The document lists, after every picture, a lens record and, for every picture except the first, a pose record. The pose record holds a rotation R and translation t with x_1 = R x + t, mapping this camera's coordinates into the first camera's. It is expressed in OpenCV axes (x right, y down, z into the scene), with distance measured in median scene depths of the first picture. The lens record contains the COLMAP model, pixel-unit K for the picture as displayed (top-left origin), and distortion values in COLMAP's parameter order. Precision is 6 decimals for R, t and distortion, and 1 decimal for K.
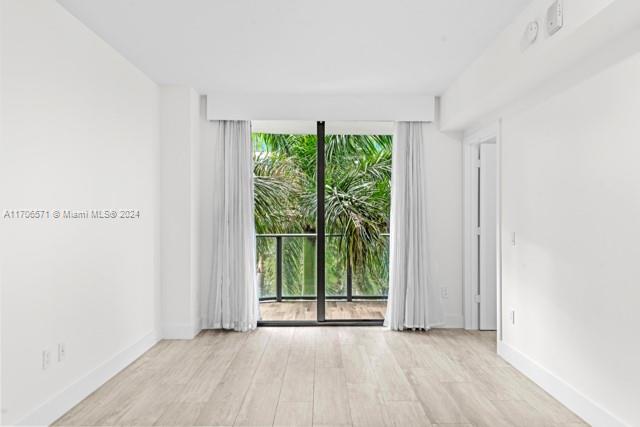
lens RADIAL K [[437.6, 0, 320.5], [0, 437.6, 213.1], [0, 0, 1]] dist [0.056362, 0.001038]
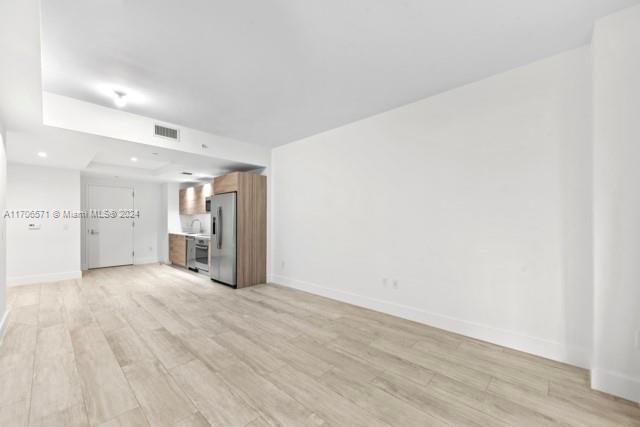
lens RADIAL K [[254.2, 0, 323.0], [0, 254.2, 218.8], [0, 0, 1]] dist [0.010075, -0.002060]
pose [[-0.675765, -0.004351, -0.737104, 0.273925], [0.008143, 0.999877, -0.013368, 0.019356], [0.737072, -0.015036, -0.675647, 0.896685]]
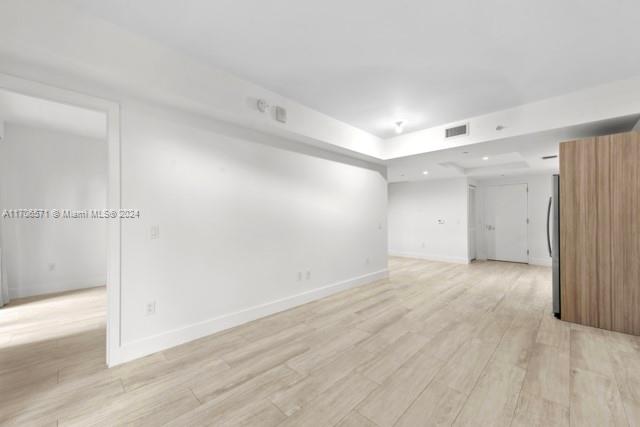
lens RADIAL K [[254.2, 0, 321.1], [0, 254.2, 214.4], [0, 0, 1]] dist [0.010075, -0.002060]
pose [[-0.715841, 0.013519, 0.698133, -0.212531], [-0.002604, 0.999754, -0.022030, 0.020121], [-0.698259, -0.017588, -0.715629, 0.885165]]
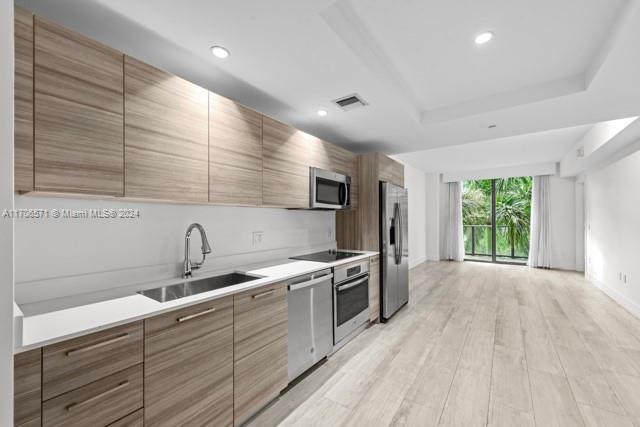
lens RADIAL K [[254.2, 0, 322.0], [0, 254.2, 218.9], [0, 0, 1]] dist [0.010075, -0.002060]
pose [[0.811640, -0.004445, -0.584140, 0.058680], [0.012446, 0.999876, 0.009685, -0.012226], [0.584025, -0.015131, 0.811595, -0.723857]]
